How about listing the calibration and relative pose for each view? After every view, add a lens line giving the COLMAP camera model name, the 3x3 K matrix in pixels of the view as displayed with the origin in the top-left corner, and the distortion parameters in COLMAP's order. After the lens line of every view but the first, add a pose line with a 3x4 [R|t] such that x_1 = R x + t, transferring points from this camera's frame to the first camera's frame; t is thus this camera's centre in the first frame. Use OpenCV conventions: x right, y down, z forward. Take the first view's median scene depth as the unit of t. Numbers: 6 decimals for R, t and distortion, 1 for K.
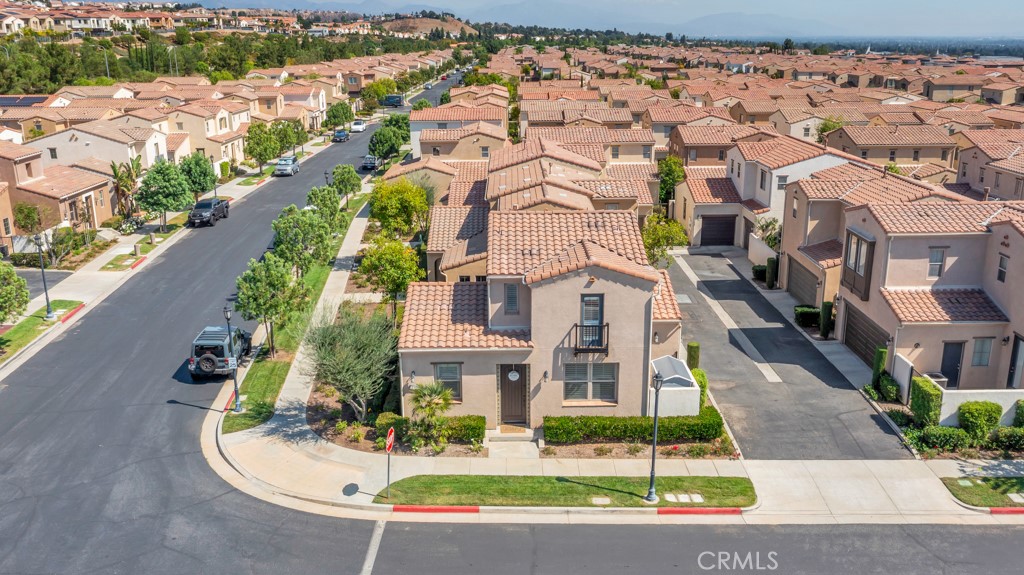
lens RADIAL K [[840.5, 0, 510.3], [0, 840.5, 291.6], [0, 0, 1]] dist [-0.005265, 0.003739]
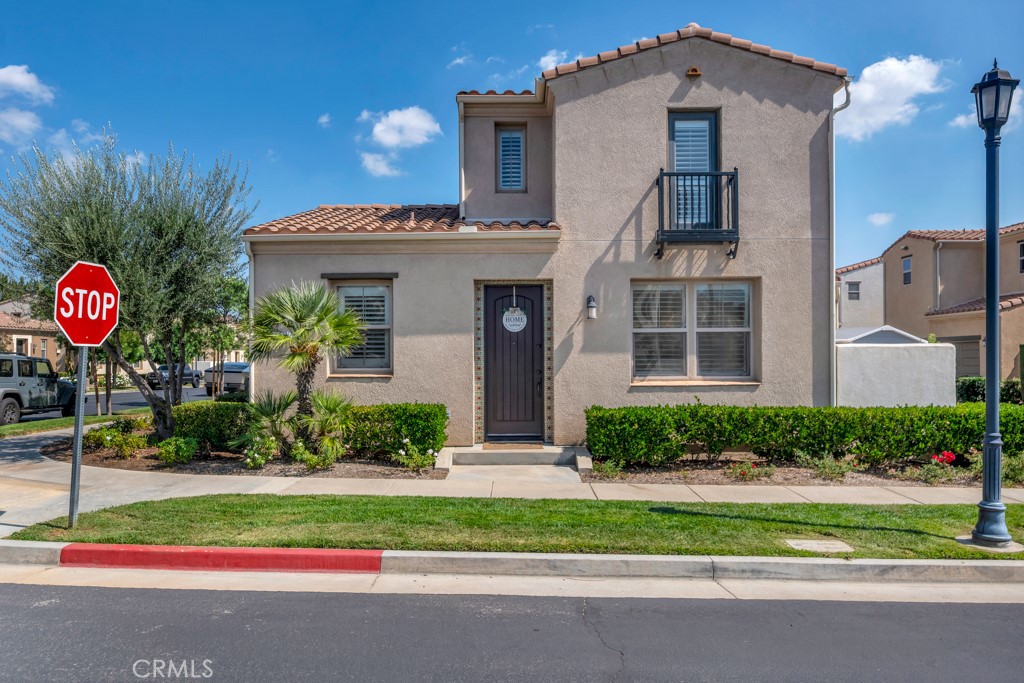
lens RADIAL K [[696.6, 0, 510.2], [0, 696.6, 362.8], [0, 0, 1]] dist [-0.002546, 0.000709]
pose [[0.999955, 0.003854, -0.008679, 0.004904], [-0.006218, 0.956512, -0.291625, 0.228787], [0.007178, 0.291666, 0.956493, 0.667242]]
